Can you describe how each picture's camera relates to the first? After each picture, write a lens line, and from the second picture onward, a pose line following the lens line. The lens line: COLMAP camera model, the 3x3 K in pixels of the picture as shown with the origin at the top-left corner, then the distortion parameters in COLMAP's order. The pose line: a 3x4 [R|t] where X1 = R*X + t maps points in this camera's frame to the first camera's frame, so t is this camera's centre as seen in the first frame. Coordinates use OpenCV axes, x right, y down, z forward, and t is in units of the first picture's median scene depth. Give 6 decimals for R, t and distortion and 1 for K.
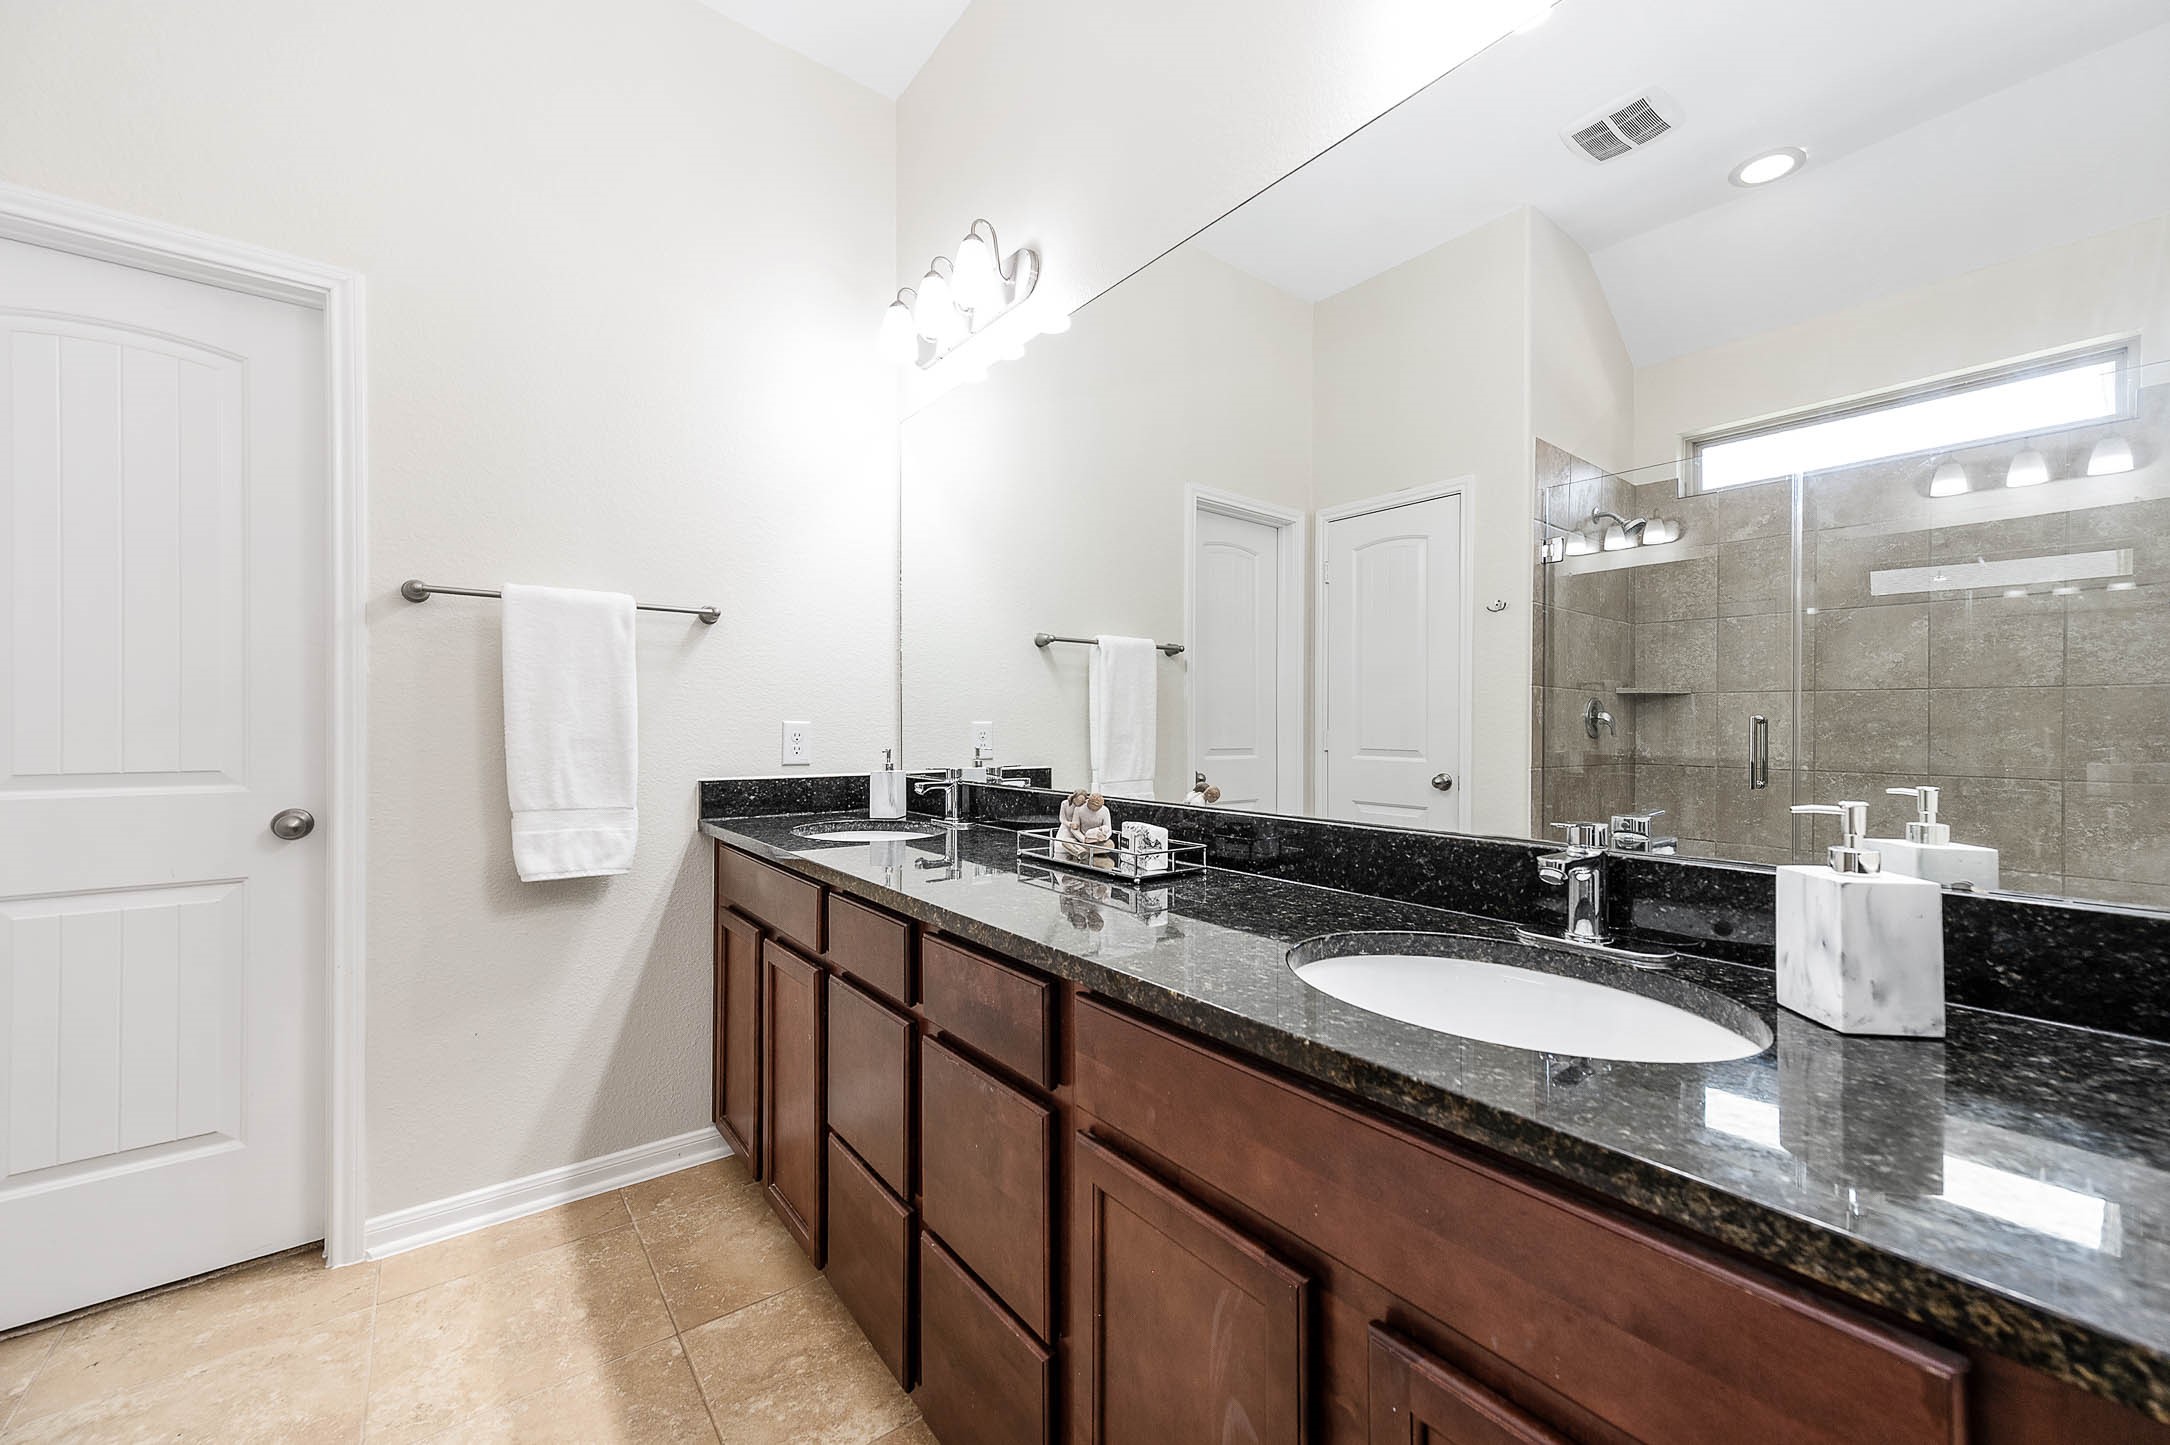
lens RADIAL K [[870.8, 0, 1085.5], [0, 870.8, 728.0], [0, 0, 1]] dist [0.012830, 0.000062]
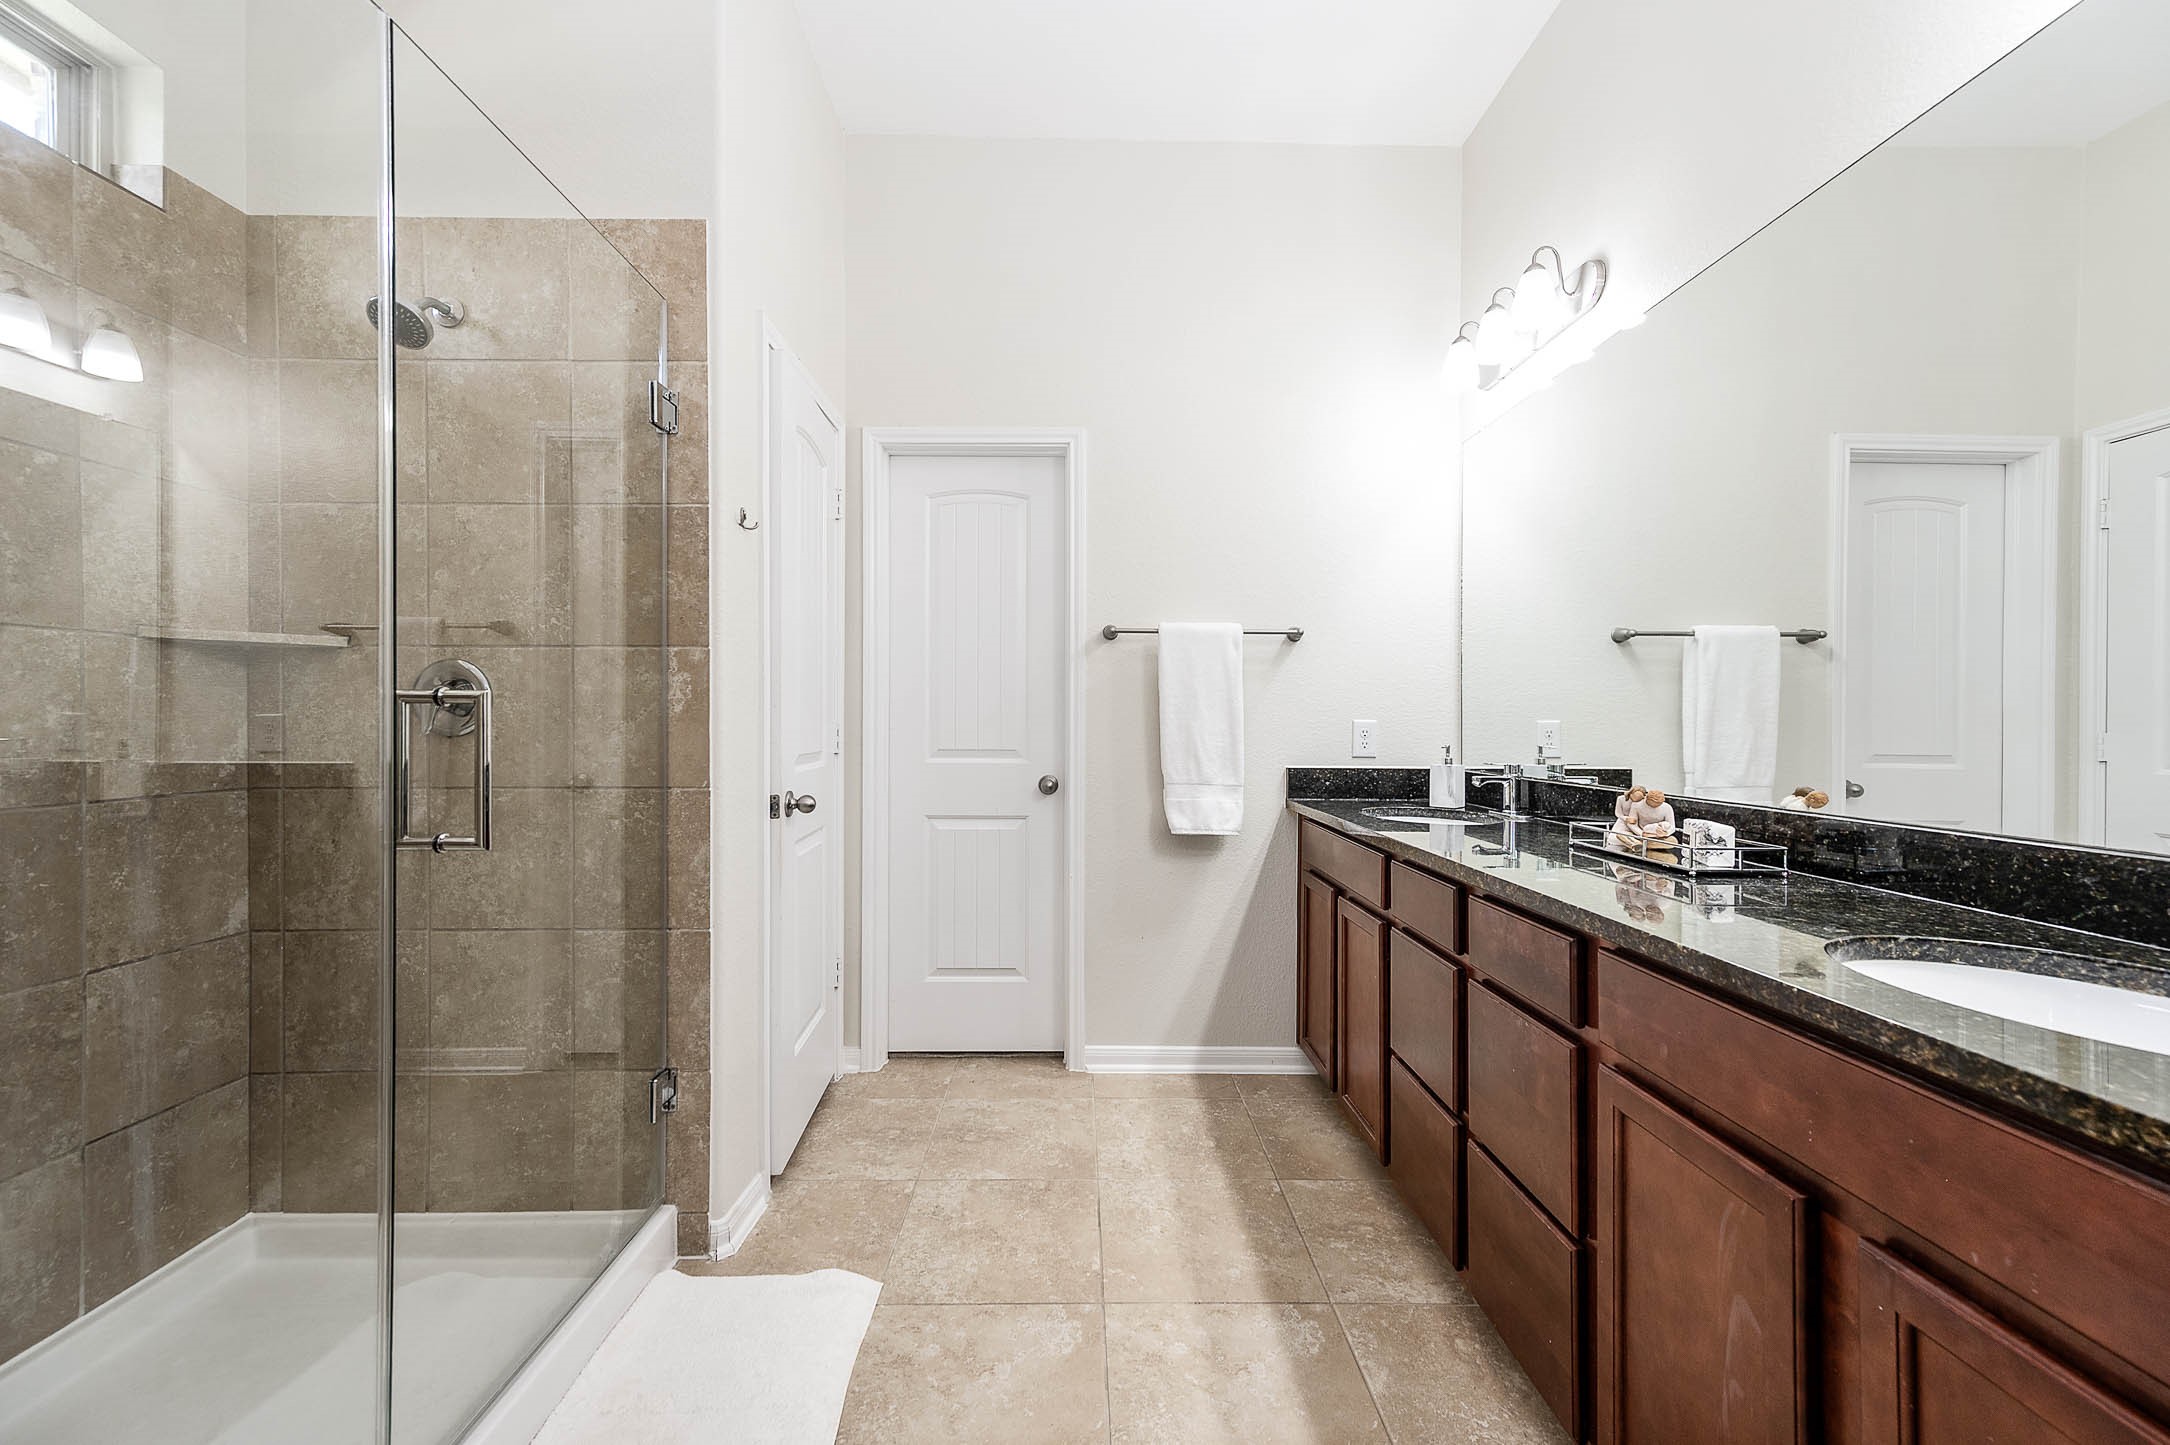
lens RADIAL K [[870.8, 0, 1080.0], [0, 870.8, 725.3], [0, 0, 1]] dist [0.012830, 0.000062]
pose [[0.805766, 0.003938, -0.592221, 0.075269], [-0.004695, 0.999989, 0.000261, 0.001019], [0.592215, 0.002570, 0.805776, -0.236625]]
